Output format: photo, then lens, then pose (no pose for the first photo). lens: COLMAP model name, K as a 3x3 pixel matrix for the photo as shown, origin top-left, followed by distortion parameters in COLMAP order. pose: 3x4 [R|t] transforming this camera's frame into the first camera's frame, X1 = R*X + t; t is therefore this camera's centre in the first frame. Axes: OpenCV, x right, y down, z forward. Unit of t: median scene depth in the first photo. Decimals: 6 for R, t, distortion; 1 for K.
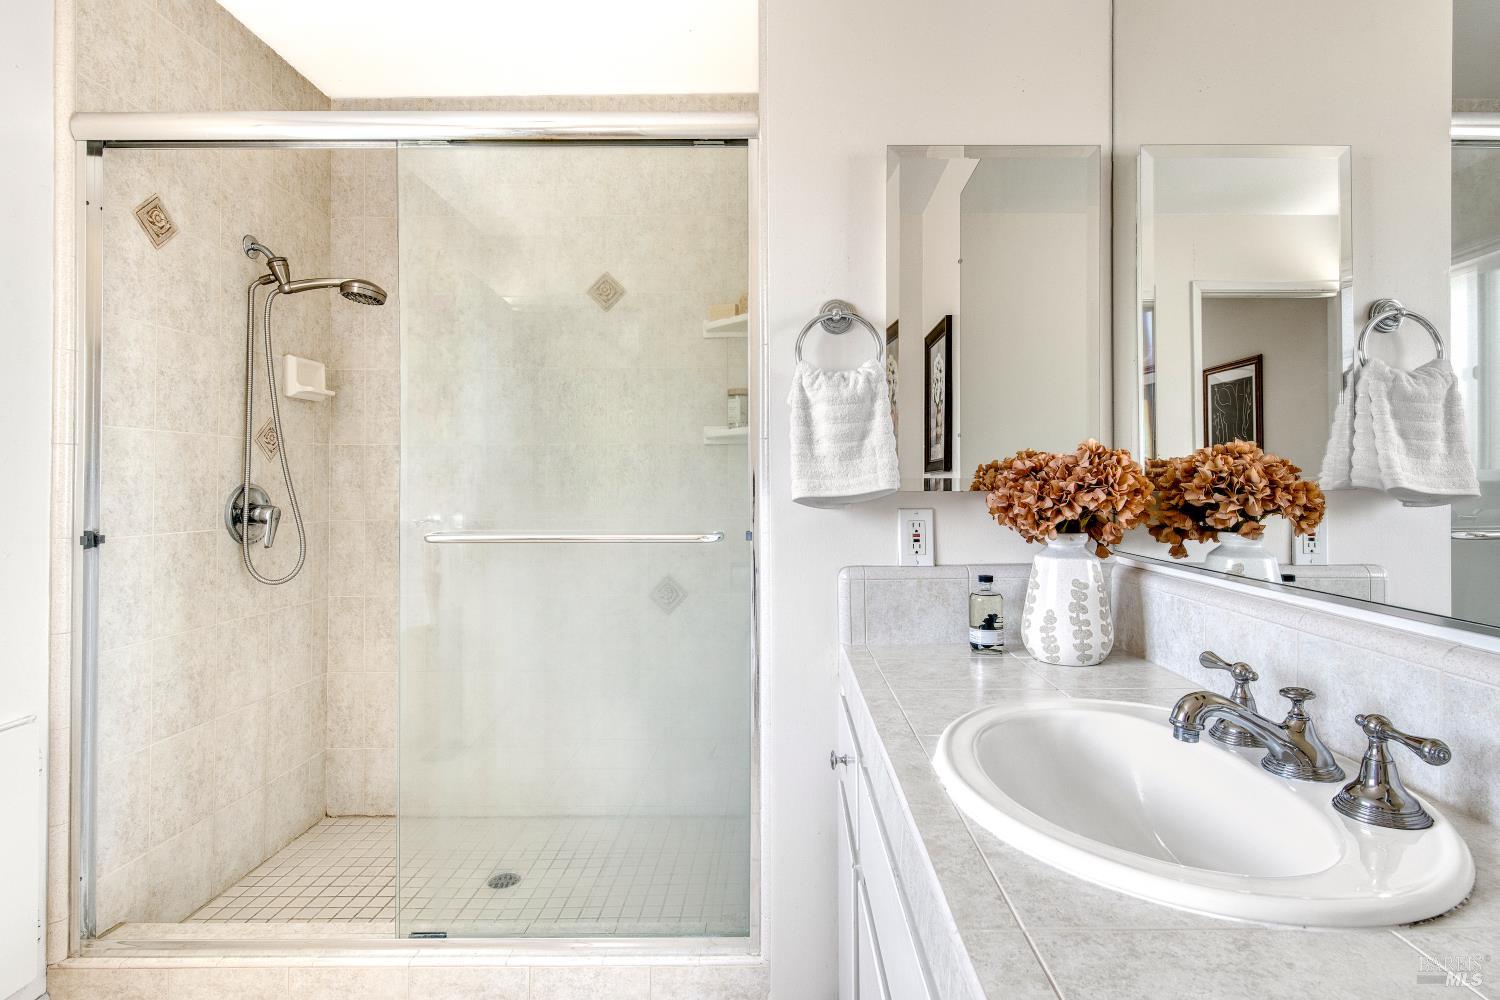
lens RADIAL K [[774.0, 0, 754.9], [0, 774.0, 486.4], [0, 0, 1]] dist [-0.012795, -0.004225]
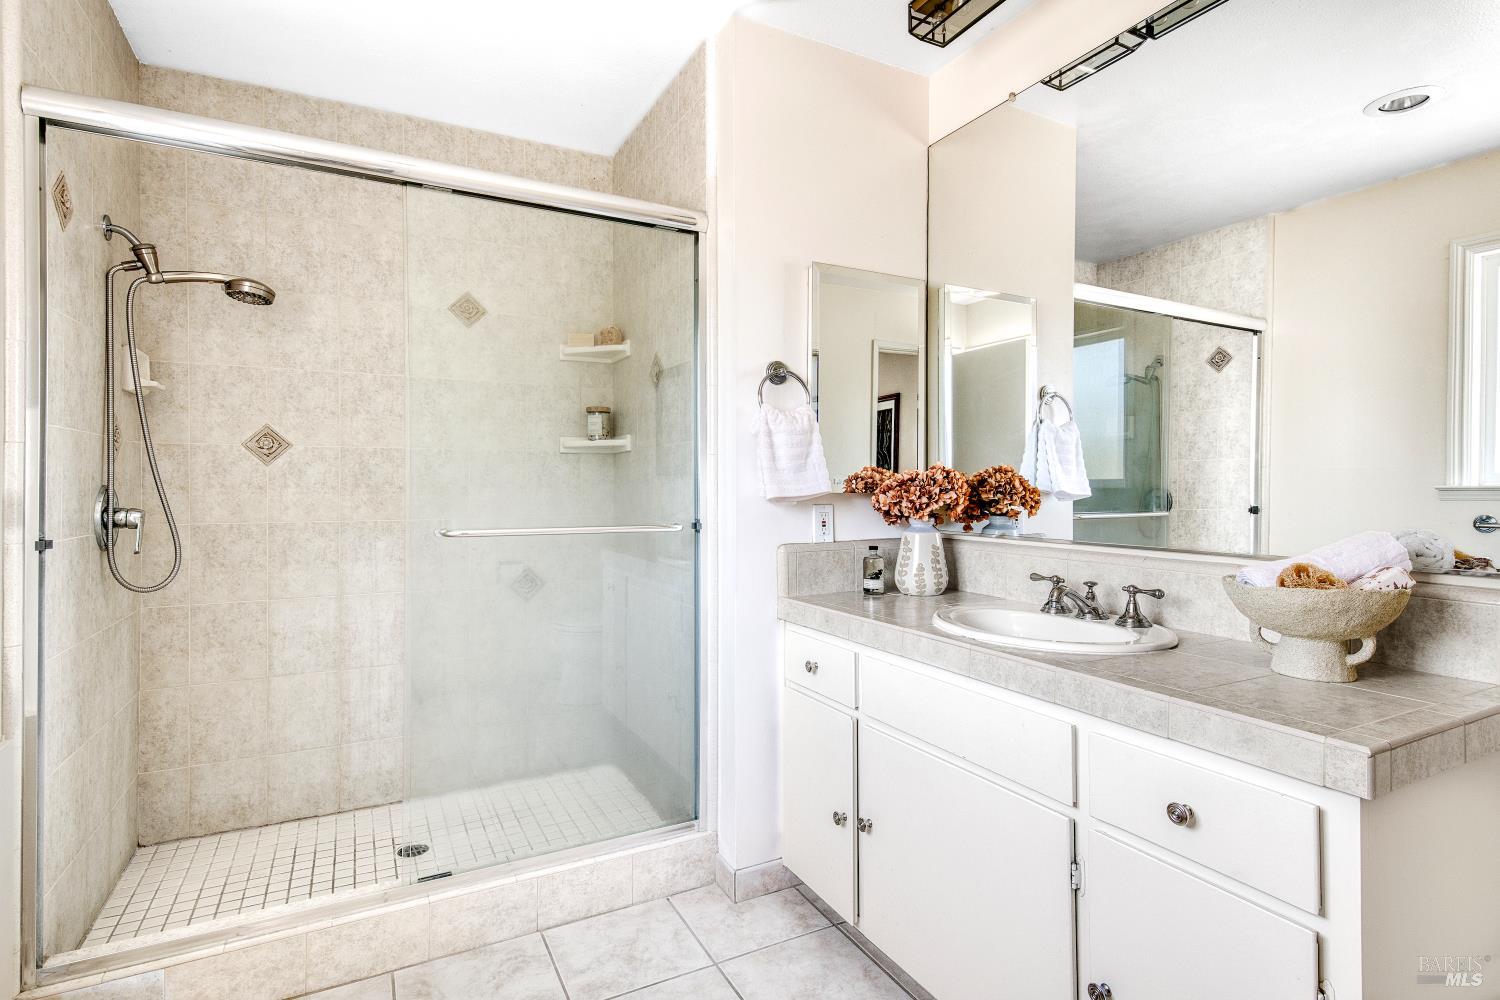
lens RADIAL K [[774.0, 0, 746.0], [0, 774.0, 507.9], [0, 0, 1]] dist [-0.012795, -0.004225]
pose [[0.884492, -0.009433, 0.466459, -0.630014], [-0.002274, 0.999697, 0.024527, -0.001287], [-0.466549, -0.022754, 0.884203, -0.264210]]
